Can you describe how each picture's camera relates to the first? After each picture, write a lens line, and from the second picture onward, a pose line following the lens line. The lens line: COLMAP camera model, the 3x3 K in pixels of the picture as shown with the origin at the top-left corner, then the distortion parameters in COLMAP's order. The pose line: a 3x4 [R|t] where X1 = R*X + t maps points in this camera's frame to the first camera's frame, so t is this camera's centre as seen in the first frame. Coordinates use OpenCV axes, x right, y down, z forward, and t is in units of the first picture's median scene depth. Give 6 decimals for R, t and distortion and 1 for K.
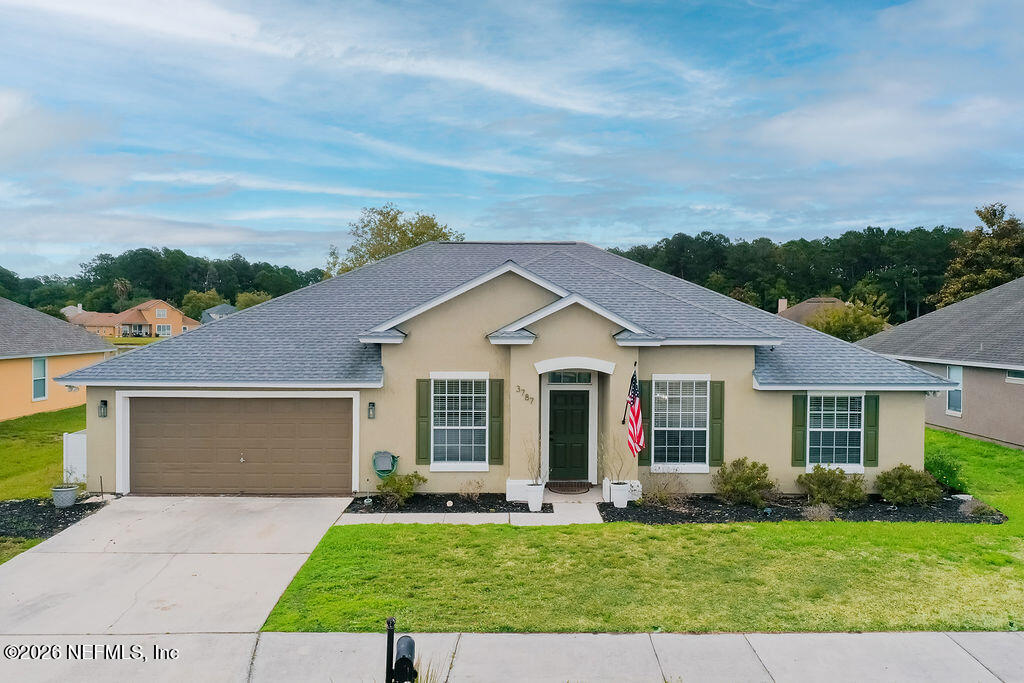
lens RADIAL K [[829.1, 0, 506.2], [0, 829.1, 340.3], [0, 0, 1]] dist [-0.007696, -0.003690]
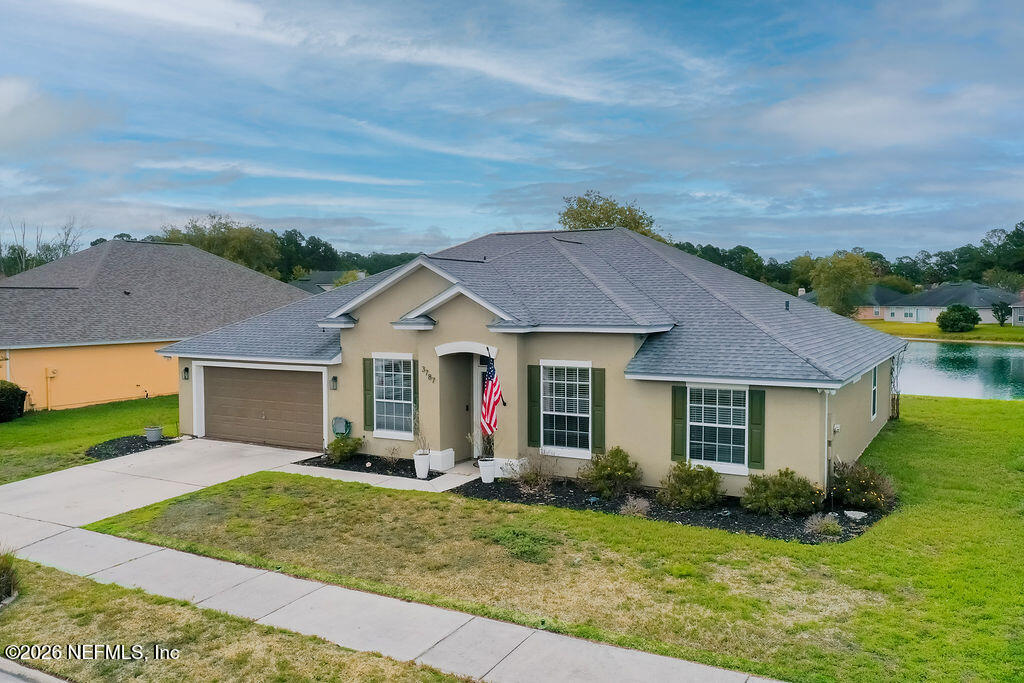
lens RADIAL K [[829.1, 0, 506.2], [0, 829.1, 340.3], [0, 0, 1]] dist [-0.007696, -0.003690]
pose [[0.862091, 0.016621, -0.506481, 0.664574], [-0.004058, 0.999656, 0.025898, -0.010121], [0.506737, -0.020271, 0.861862, 0.085260]]
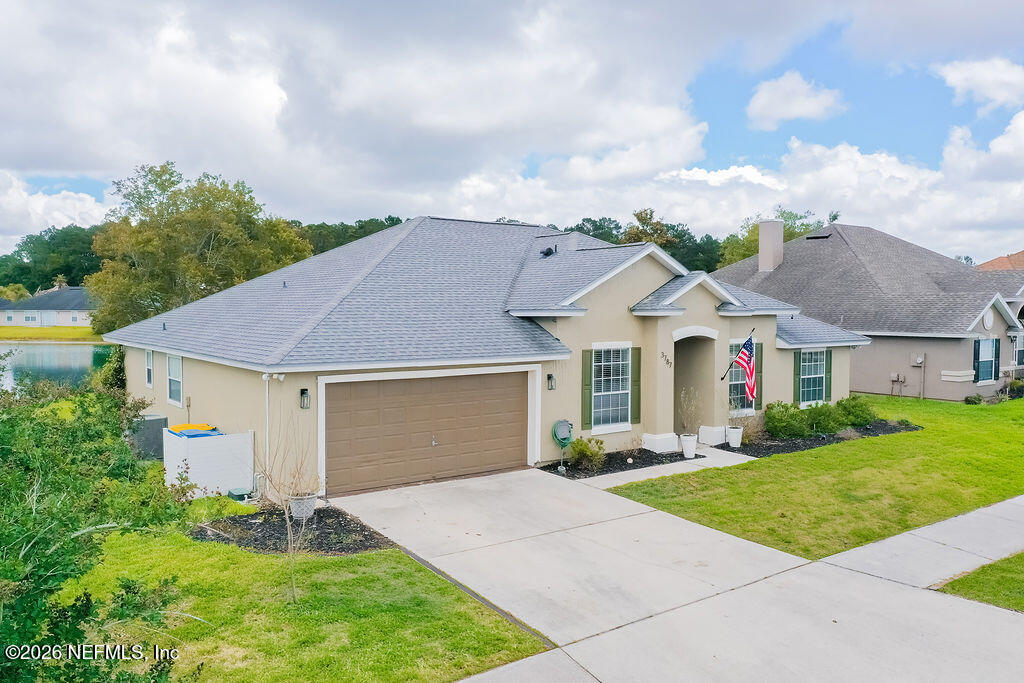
lens RADIAL K [[829.1, 0, 506.2], [0, 829.1, 340.3], [0, 0, 1]] dist [-0.007696, -0.003690]
pose [[0.808124, -0.029452, 0.588276, -0.811417], [0.016936, 0.999498, 0.026774, 0.004359], [-0.588769, -0.011673, 0.808217, 0.198685]]
